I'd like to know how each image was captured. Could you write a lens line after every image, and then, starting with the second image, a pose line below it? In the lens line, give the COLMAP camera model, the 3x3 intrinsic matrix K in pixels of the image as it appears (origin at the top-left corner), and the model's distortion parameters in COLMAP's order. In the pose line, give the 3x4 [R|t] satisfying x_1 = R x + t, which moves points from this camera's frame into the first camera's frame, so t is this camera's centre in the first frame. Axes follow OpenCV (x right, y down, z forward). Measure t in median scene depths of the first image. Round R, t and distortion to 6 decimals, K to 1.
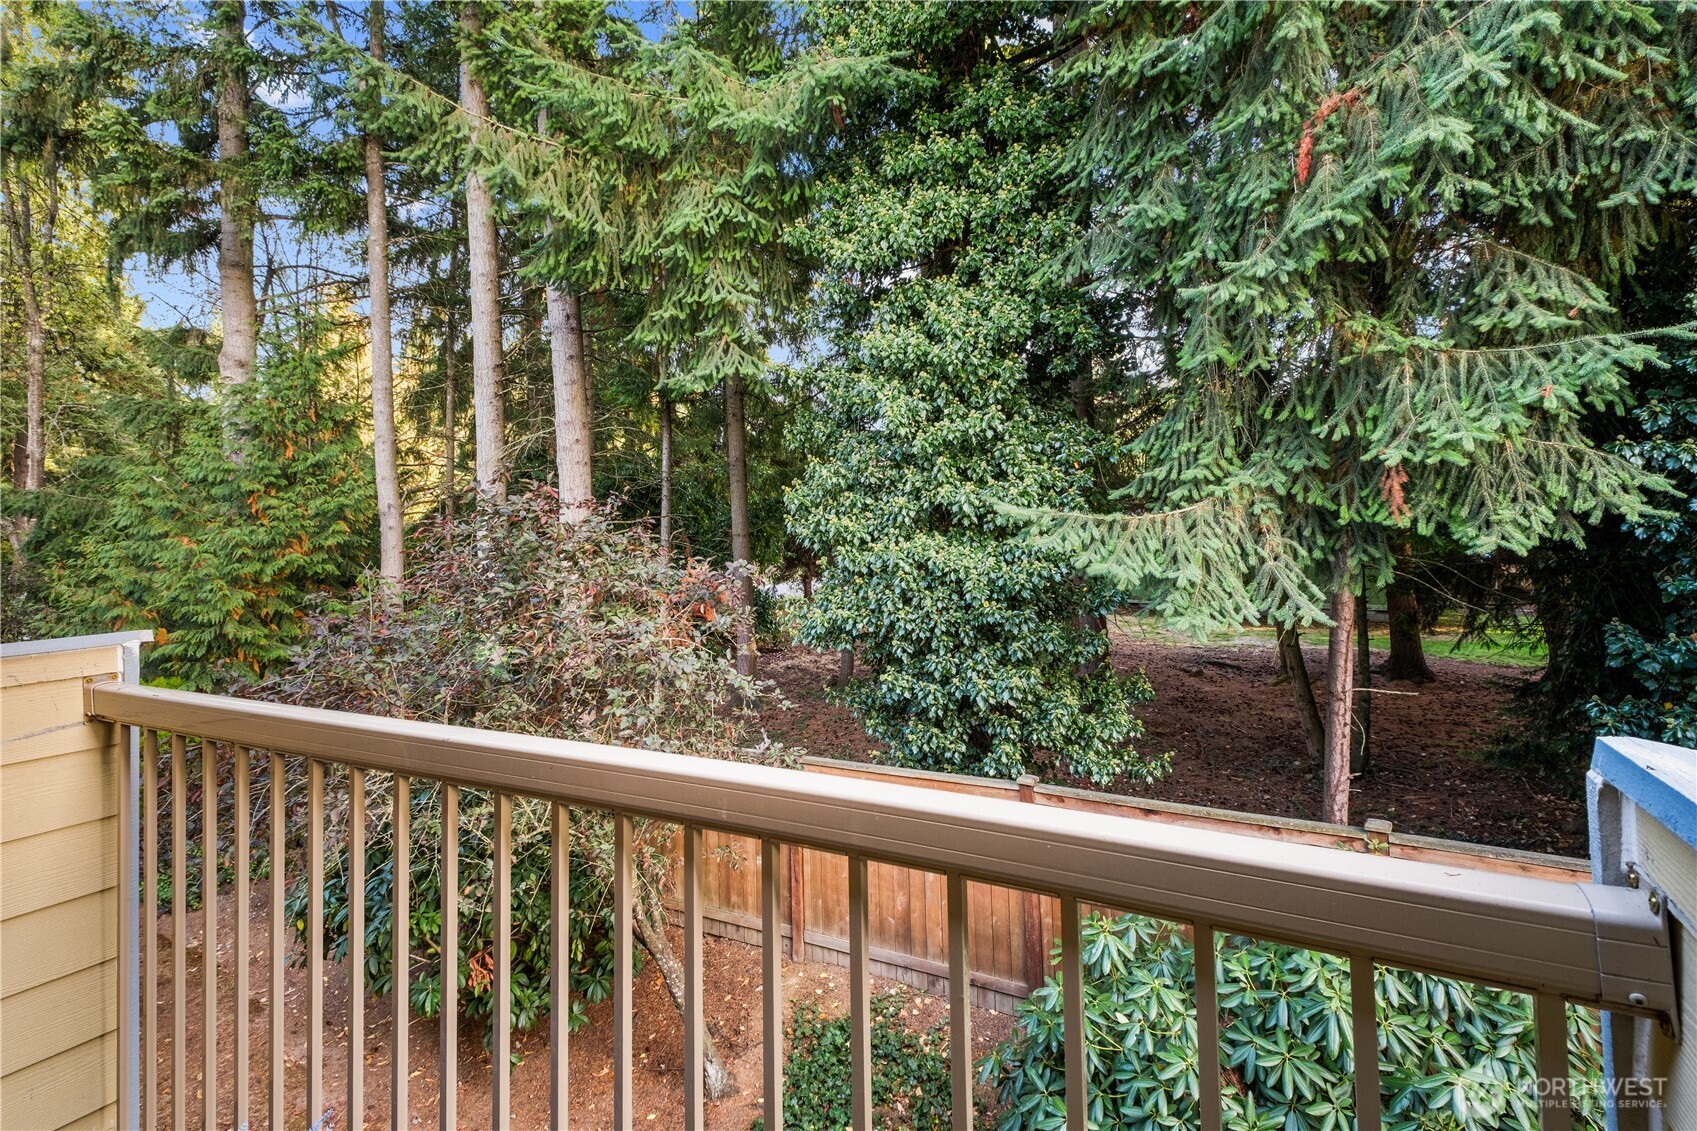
lens RADIAL K [[837.8, 0, 849.5], [0, 837.8, 513.9], [0, 0, 1]] dist [0.066796, -0.046875]
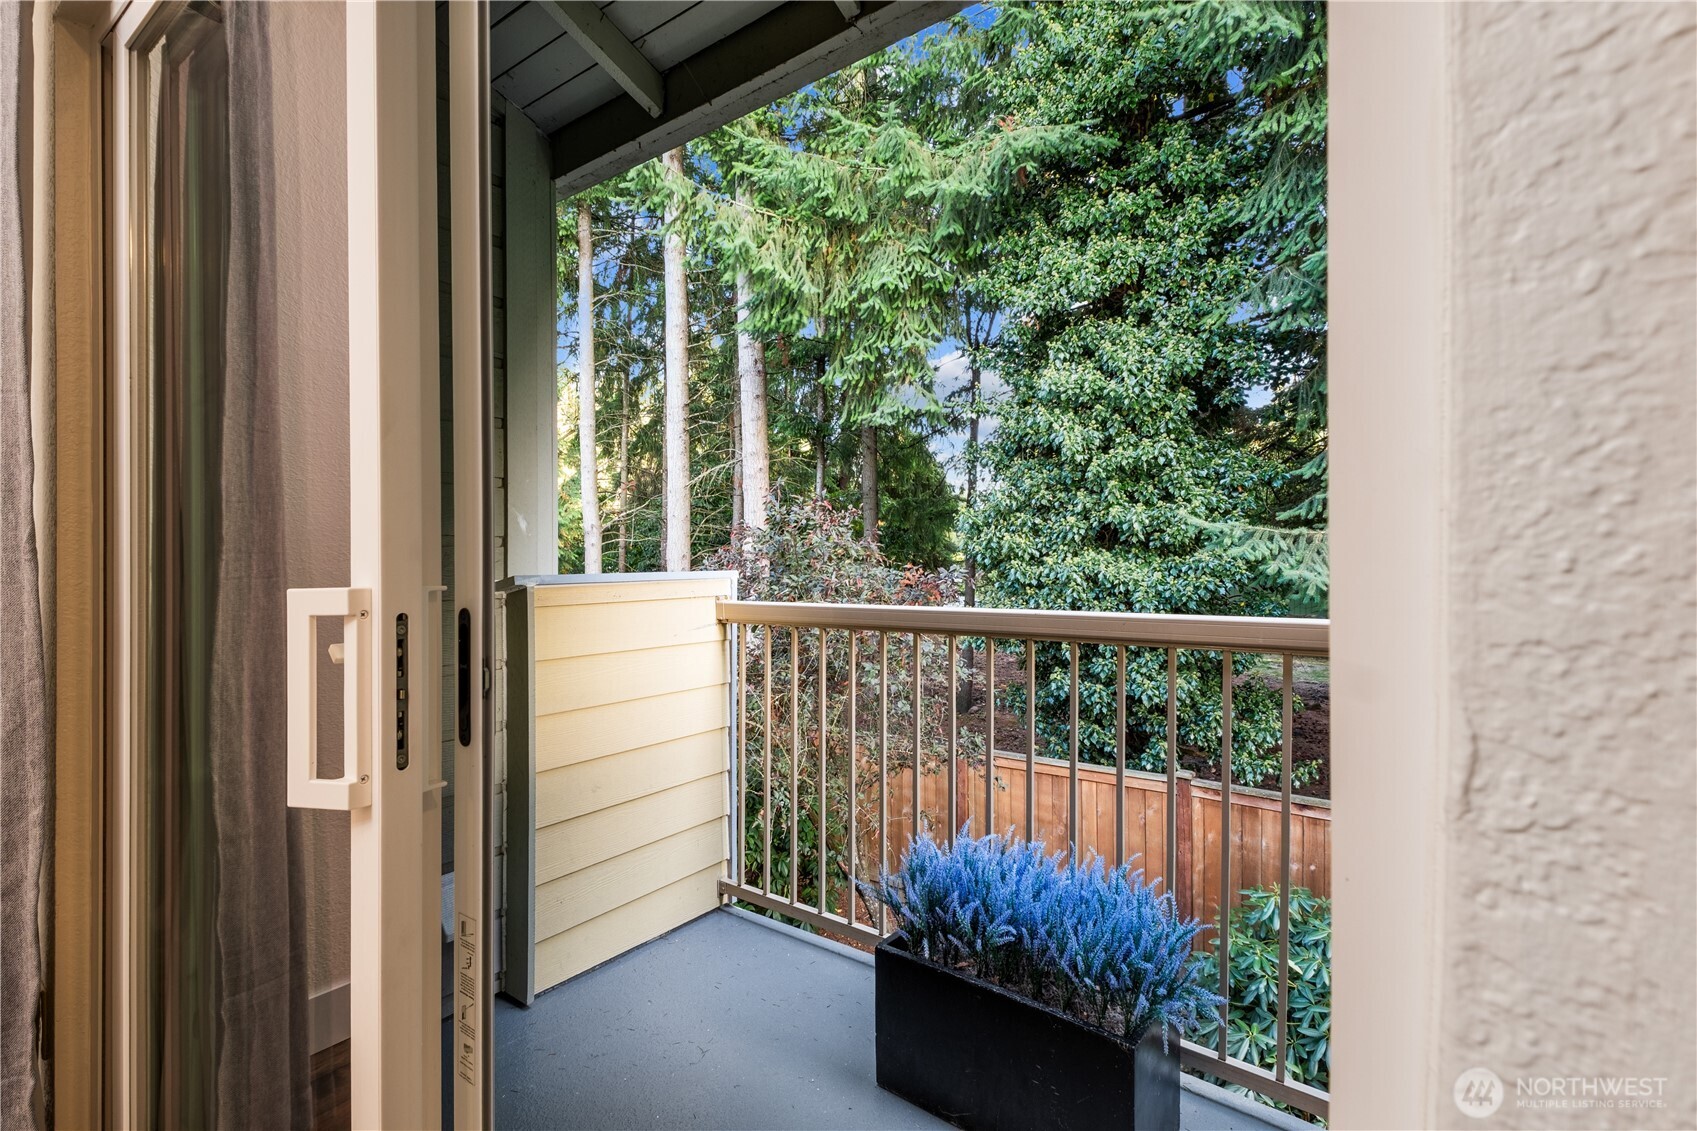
lens RADIAL K [[812.6, 0, 828.8], [0, 812.6, 561.3], [0, 0, 1]] dist [0.064845, -0.041651]
pose [[0.989561, 0.016545, -0.143159, -0.105899], [-0.013237, 0.999624, 0.024030, 0.017414], [0.143503, -0.021885, 0.989408, -0.134313]]
